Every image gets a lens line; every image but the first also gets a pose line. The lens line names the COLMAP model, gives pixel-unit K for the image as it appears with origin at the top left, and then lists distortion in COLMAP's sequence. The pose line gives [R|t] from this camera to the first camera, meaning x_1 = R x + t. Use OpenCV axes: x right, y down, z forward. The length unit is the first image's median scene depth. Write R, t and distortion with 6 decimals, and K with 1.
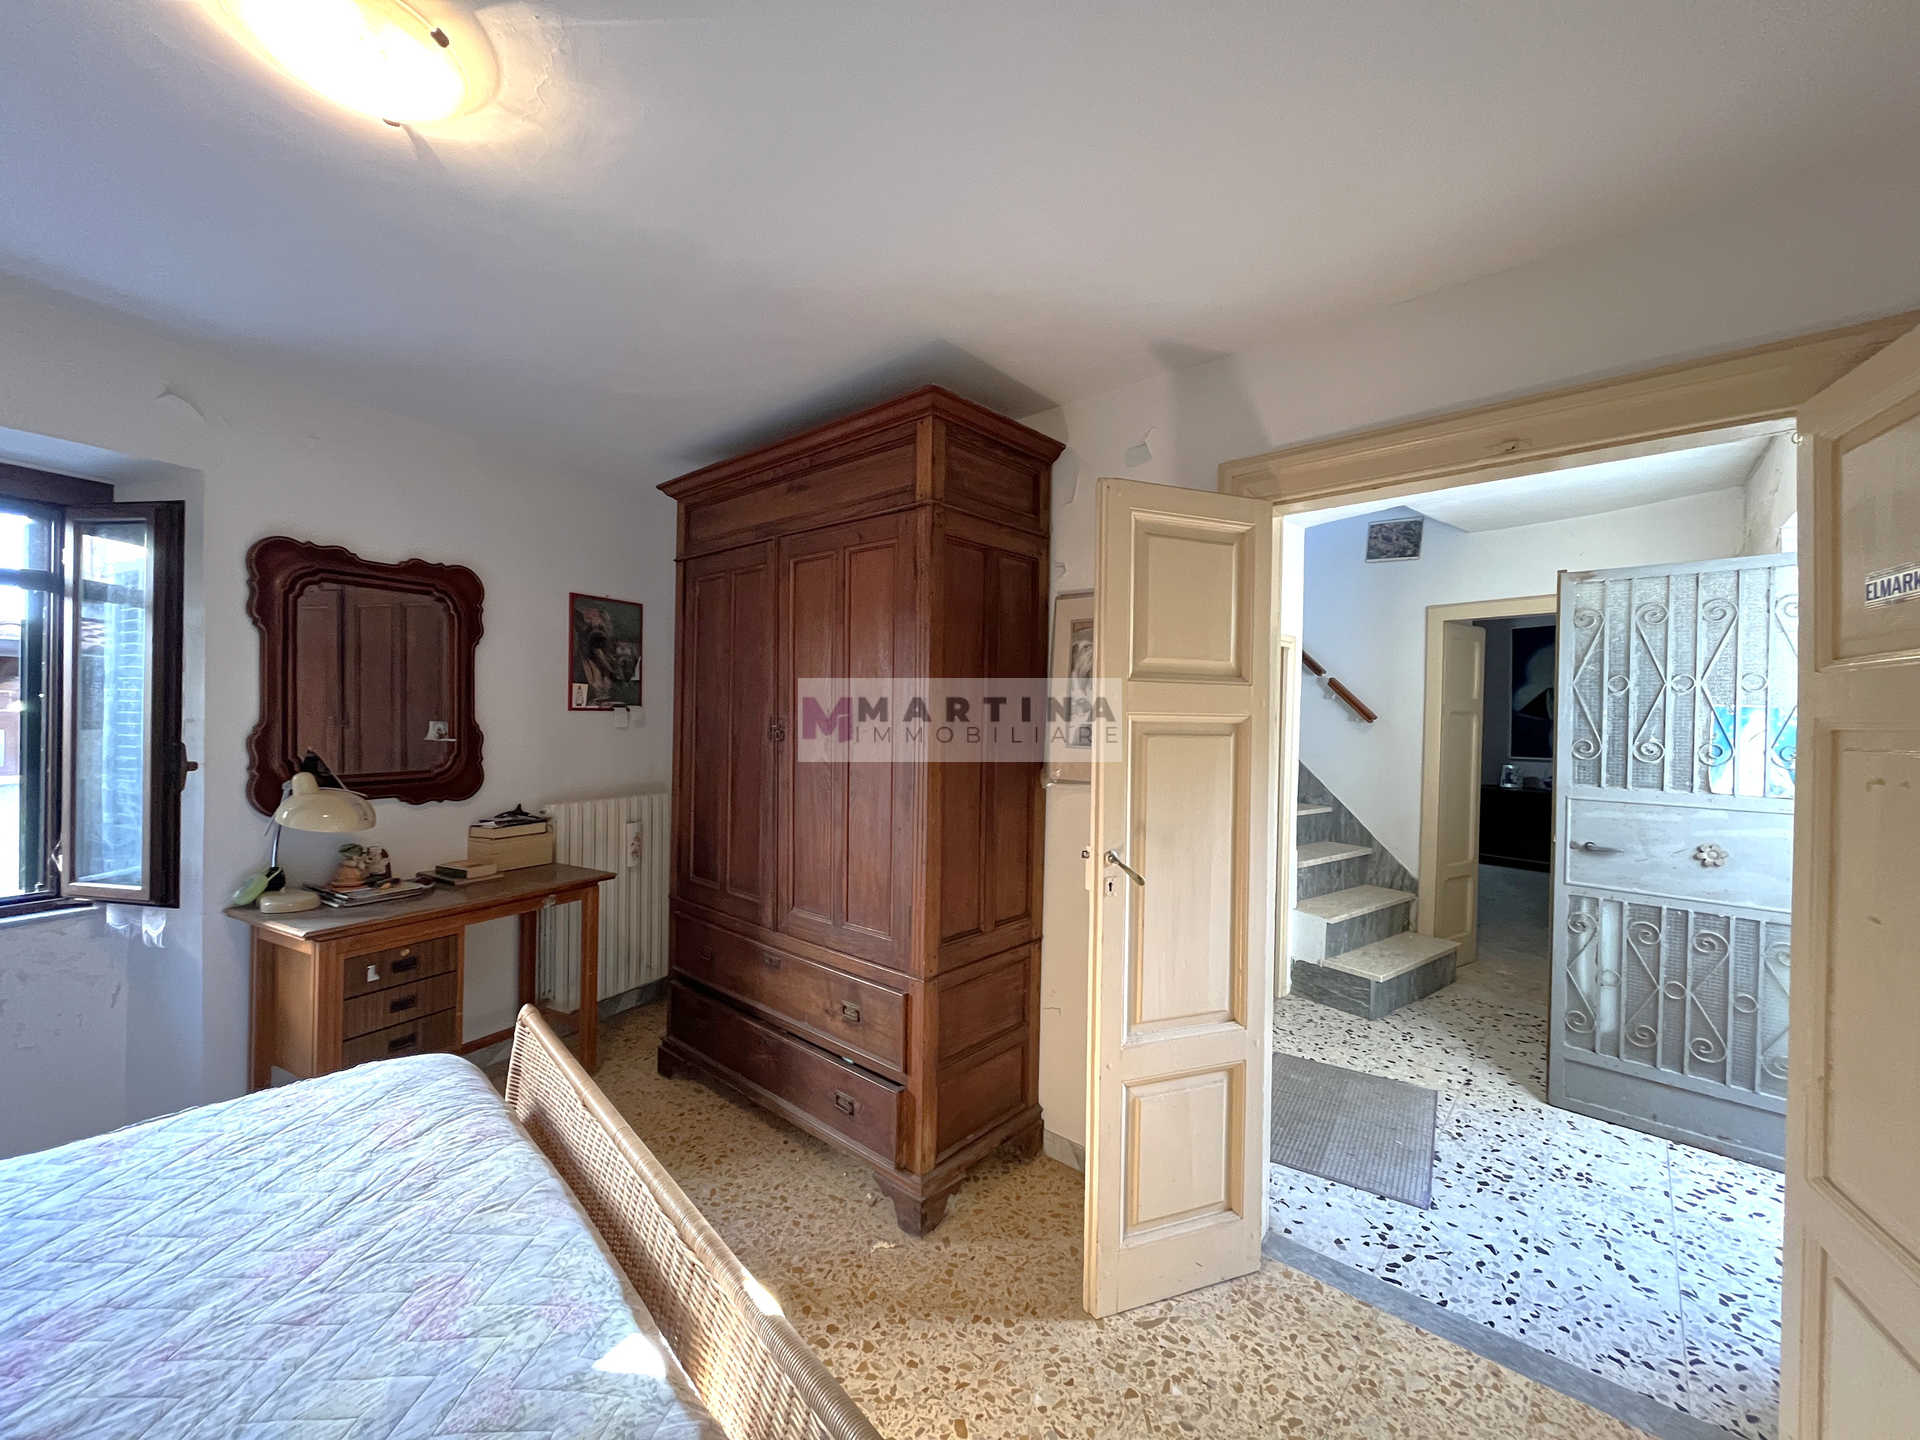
lens RADIAL K [[773.7, 0, 961.2], [0, 773.7, 727.5], [0, 0, 1]] dist [-0.003049, 0.000435]
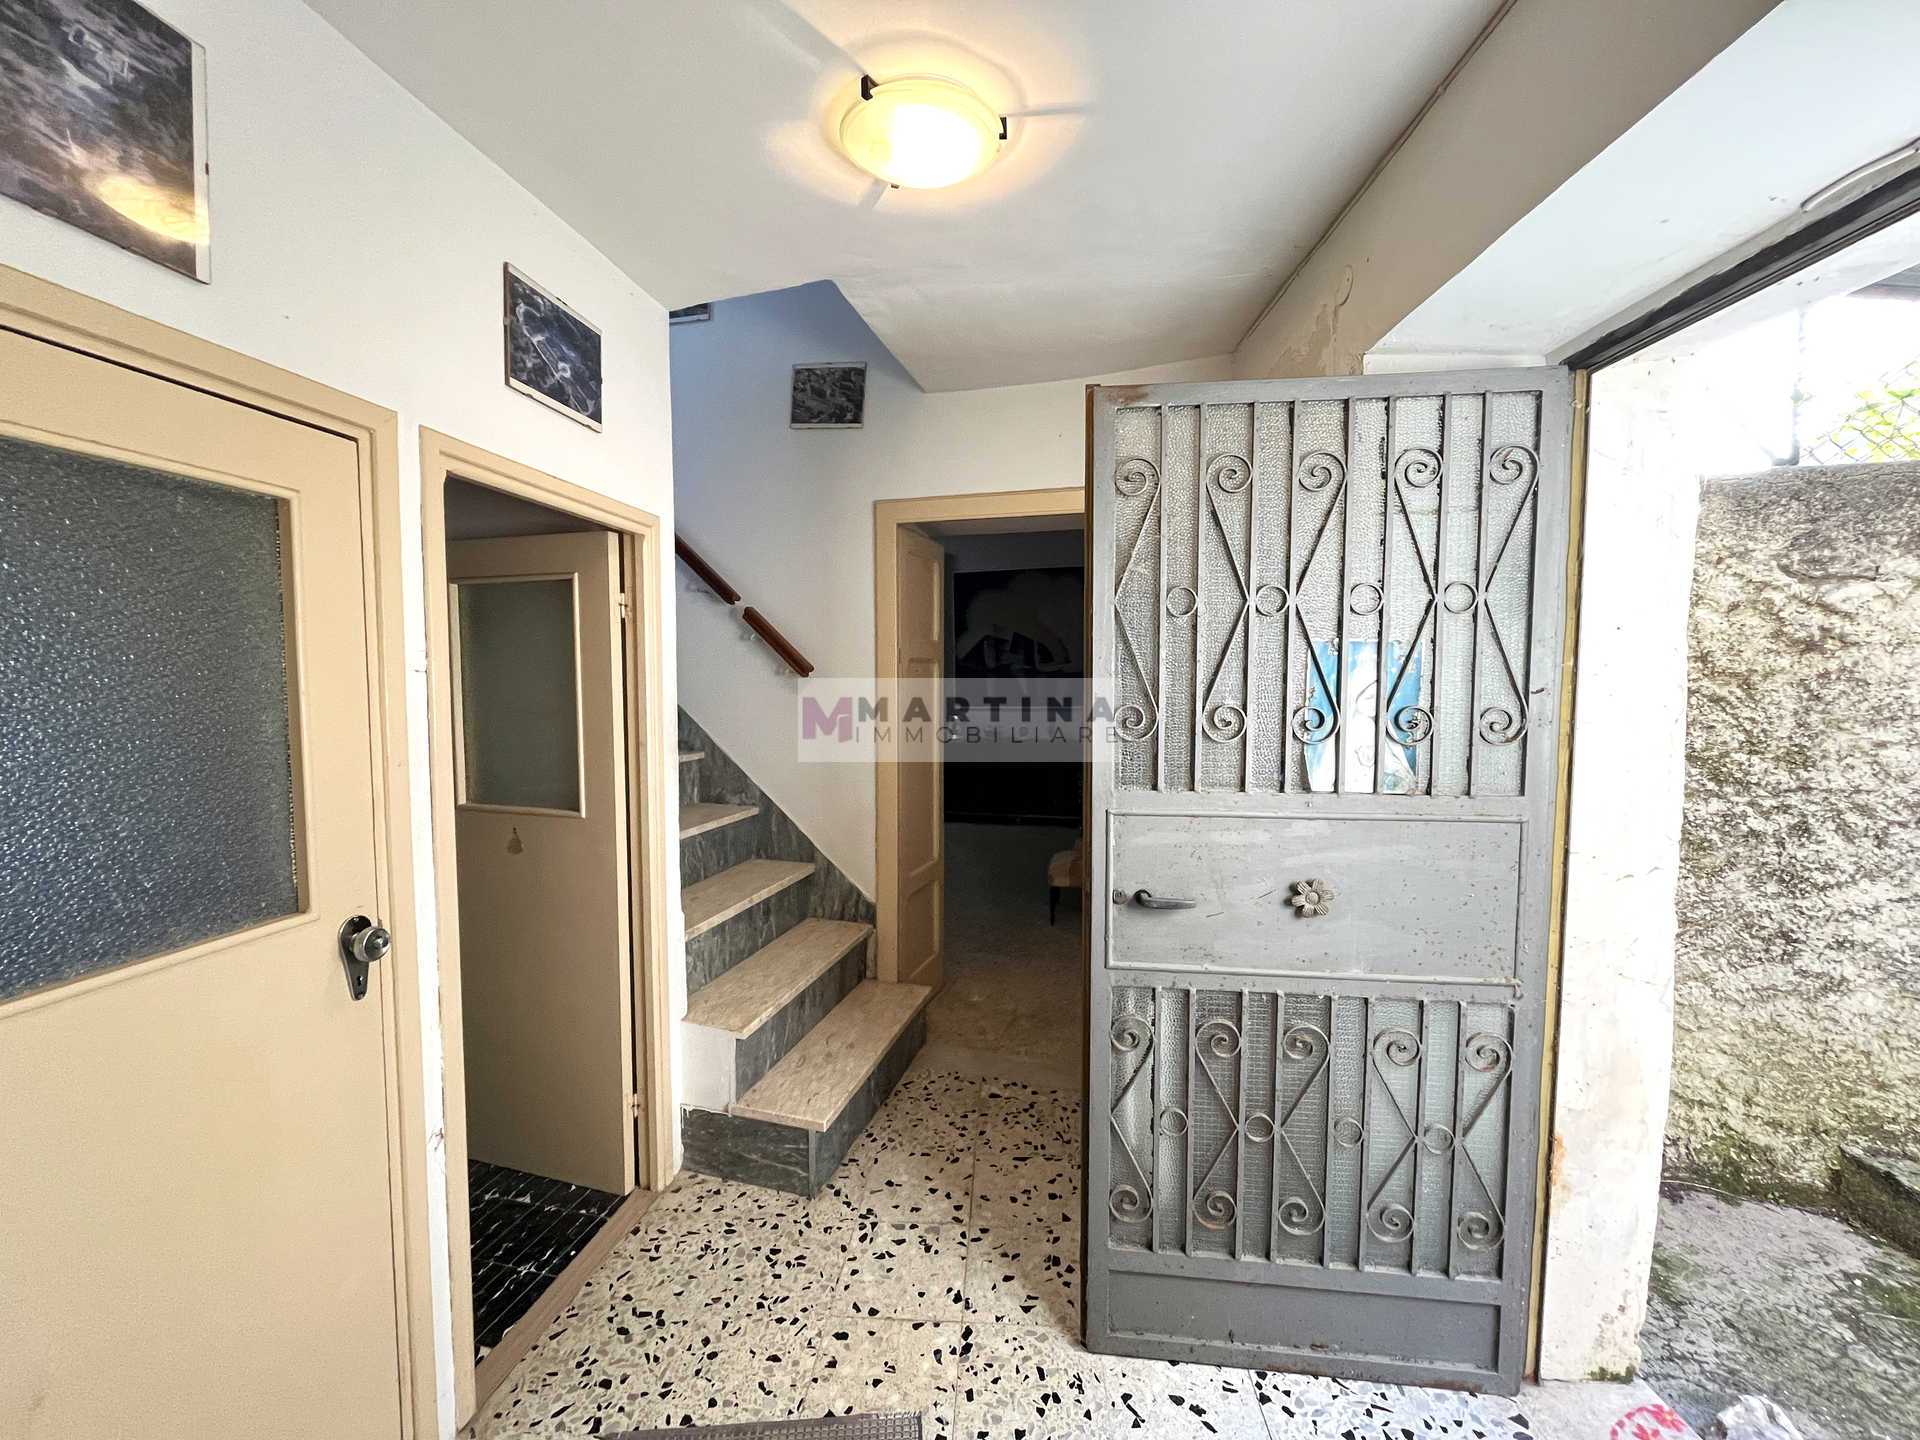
lens RADIAL K [[773.7, 0, 958.6], [0, 773.7, 723.5], [0, 0, 1]] dist [-0.003049, 0.000435]
pose [[0.798755, -0.055476, 0.599094, 0.277349], [0.022972, 0.997826, 0.061769, -0.005058], [-0.601218, -0.035576, 0.798293, 0.462555]]
